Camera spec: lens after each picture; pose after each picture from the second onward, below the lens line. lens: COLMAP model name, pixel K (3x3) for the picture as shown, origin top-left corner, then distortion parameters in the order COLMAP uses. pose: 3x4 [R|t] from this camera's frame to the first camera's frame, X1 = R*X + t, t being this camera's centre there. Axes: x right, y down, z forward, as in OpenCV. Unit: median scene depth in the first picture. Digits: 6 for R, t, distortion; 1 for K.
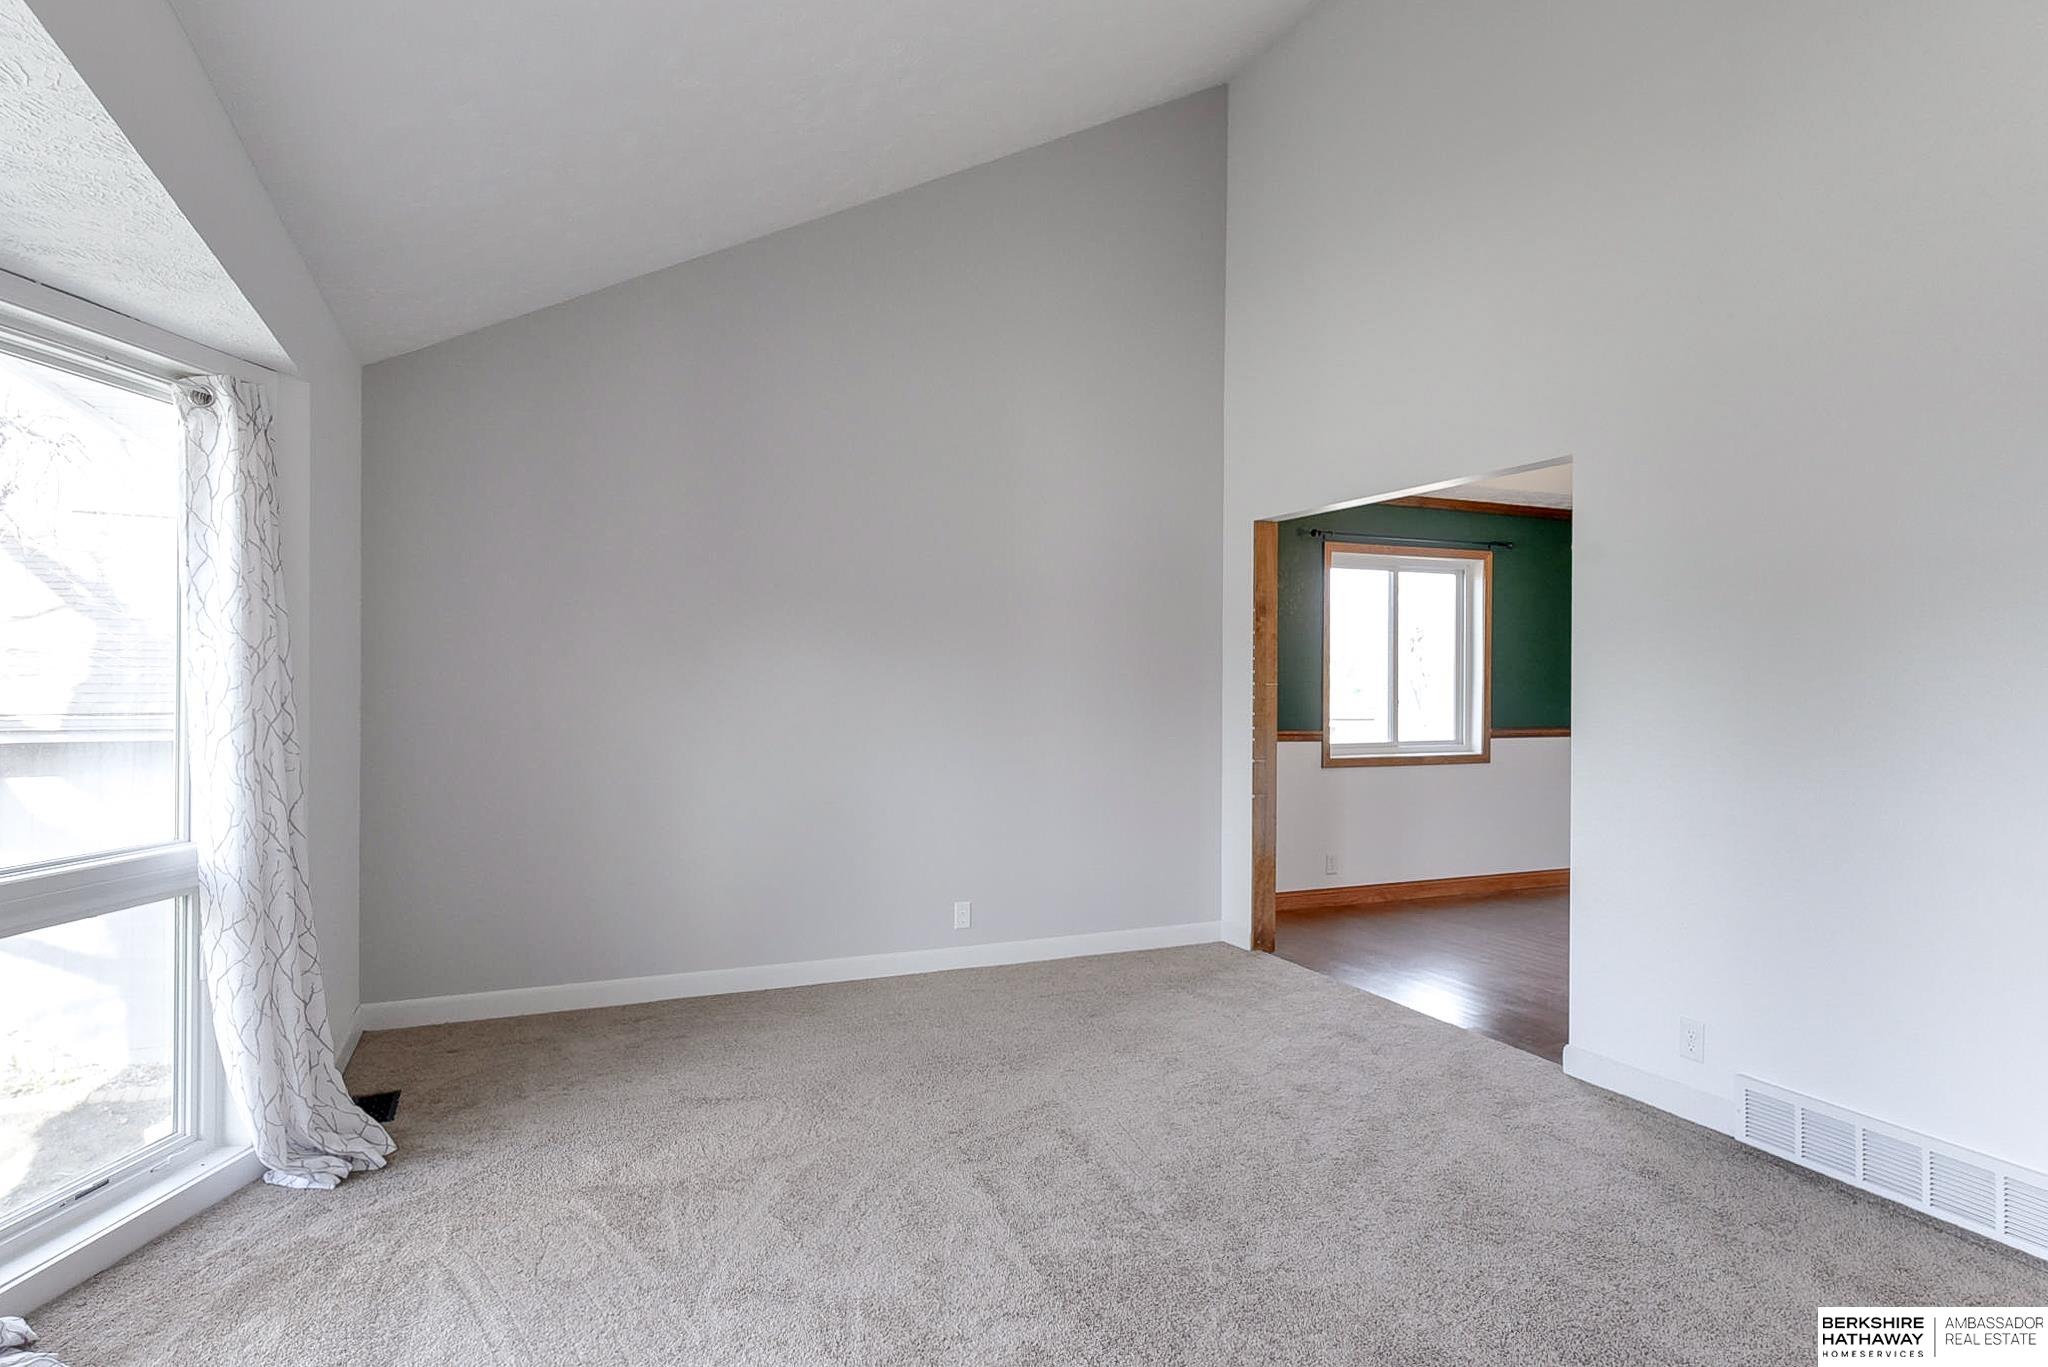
lens RADIAL K [[1189.7, 0, 1028.6], [0, 1189.7, 686.8], [0, 0, 1]] dist [-0.000537, -0.002687]
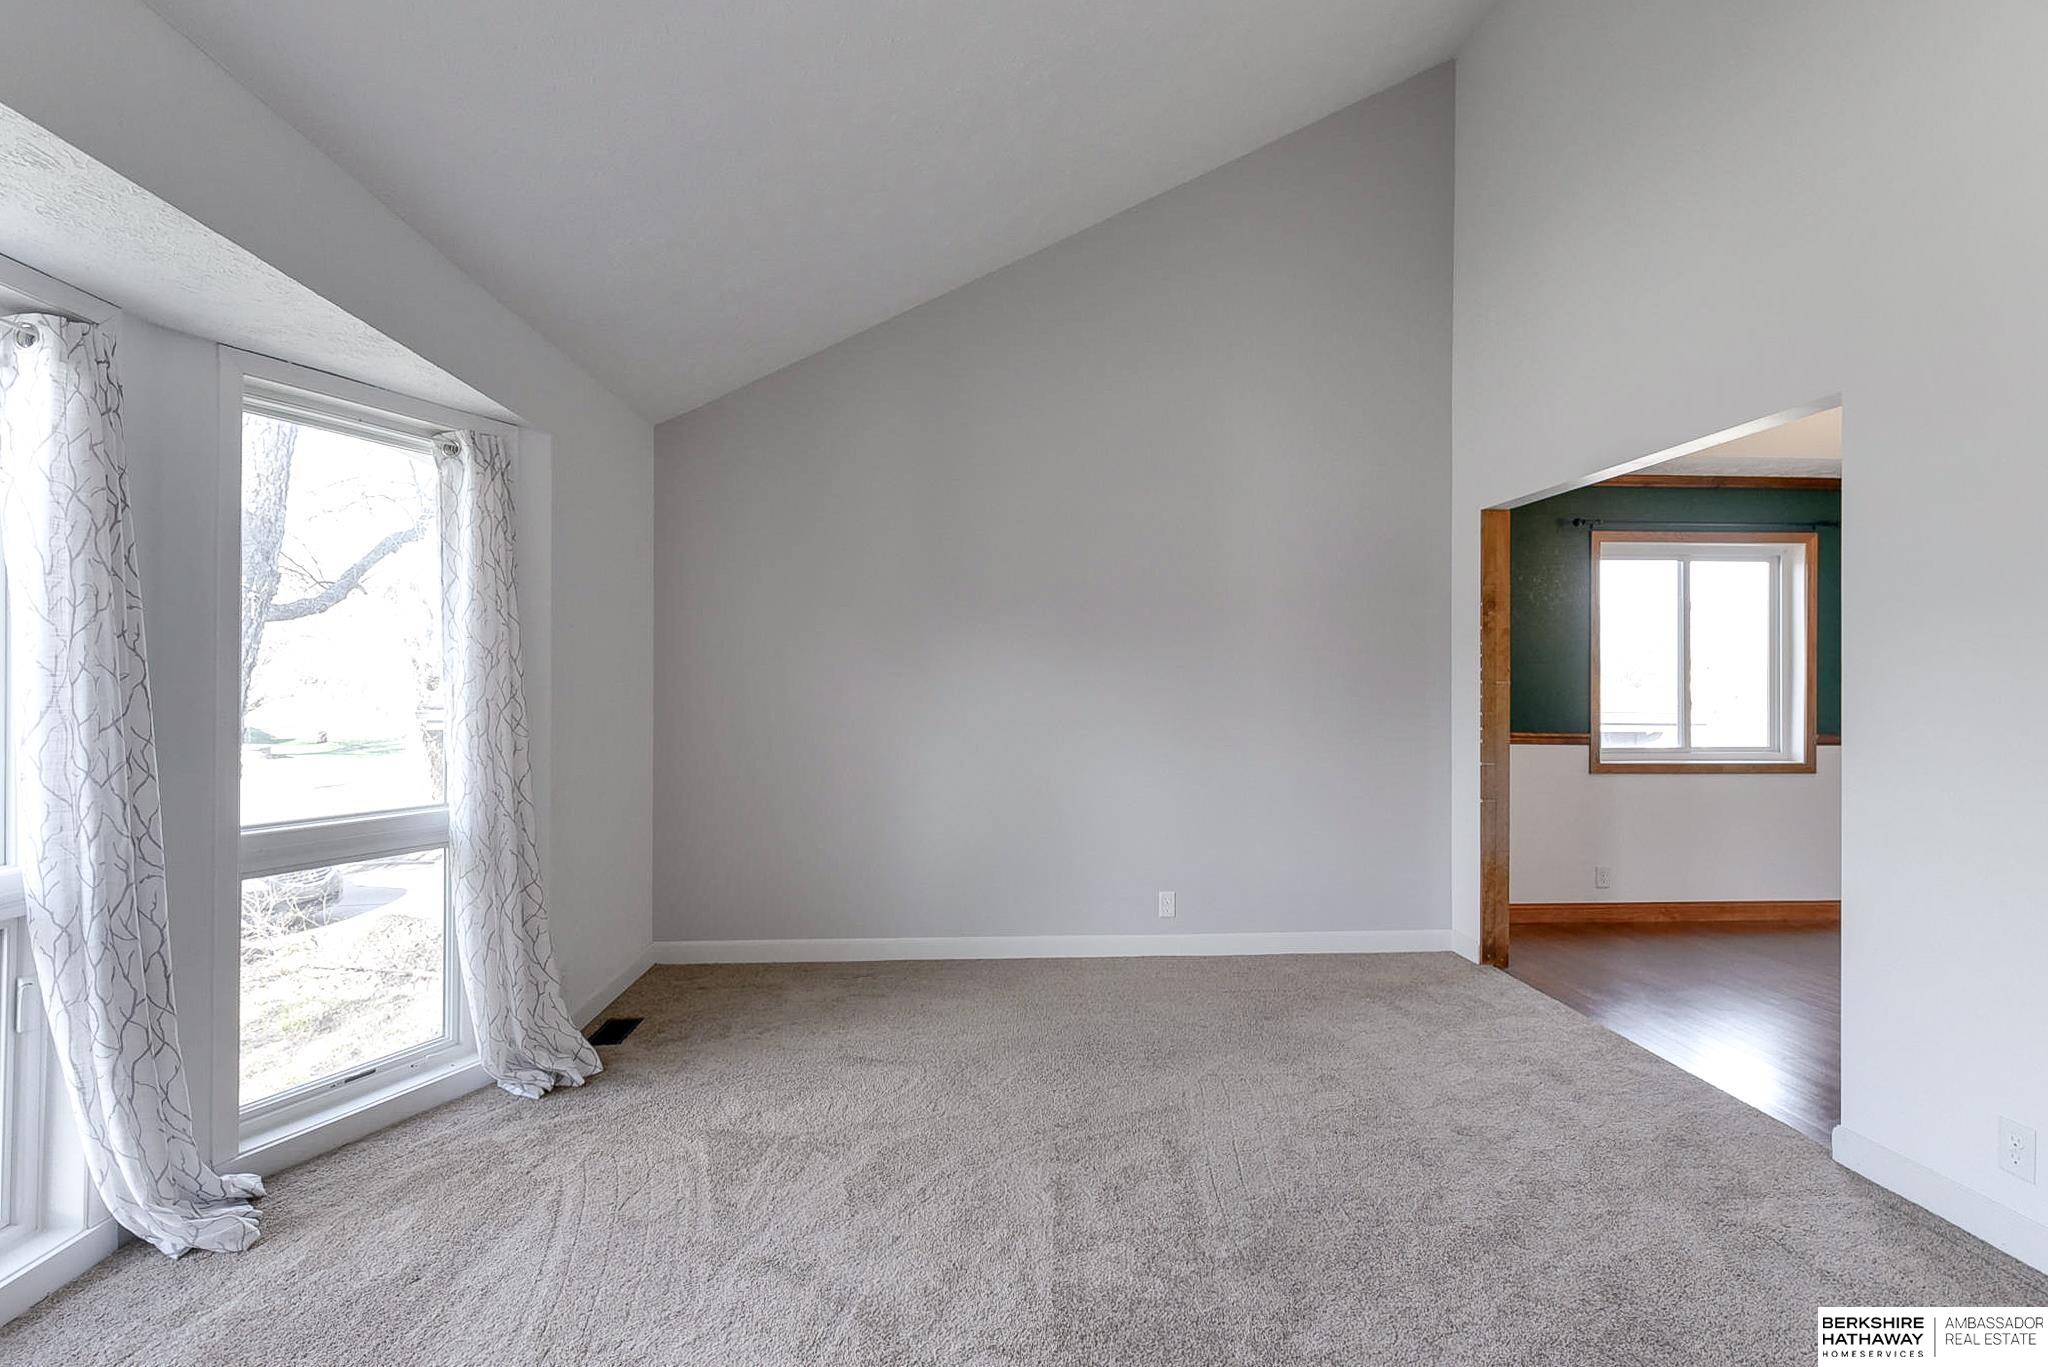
lens RADIAL K [[1001.7, 0, 1027.7], [0, 1001.7, 687.6], [0, 0, 1]] dist [0.001833, -0.002145]
pose [[0.935784, -0.001998, -0.352569, 0.199248], [-0.000550, 0.999974, -0.007127, 0.011647], [0.352574, 0.006863, 0.935759, 0.190308]]
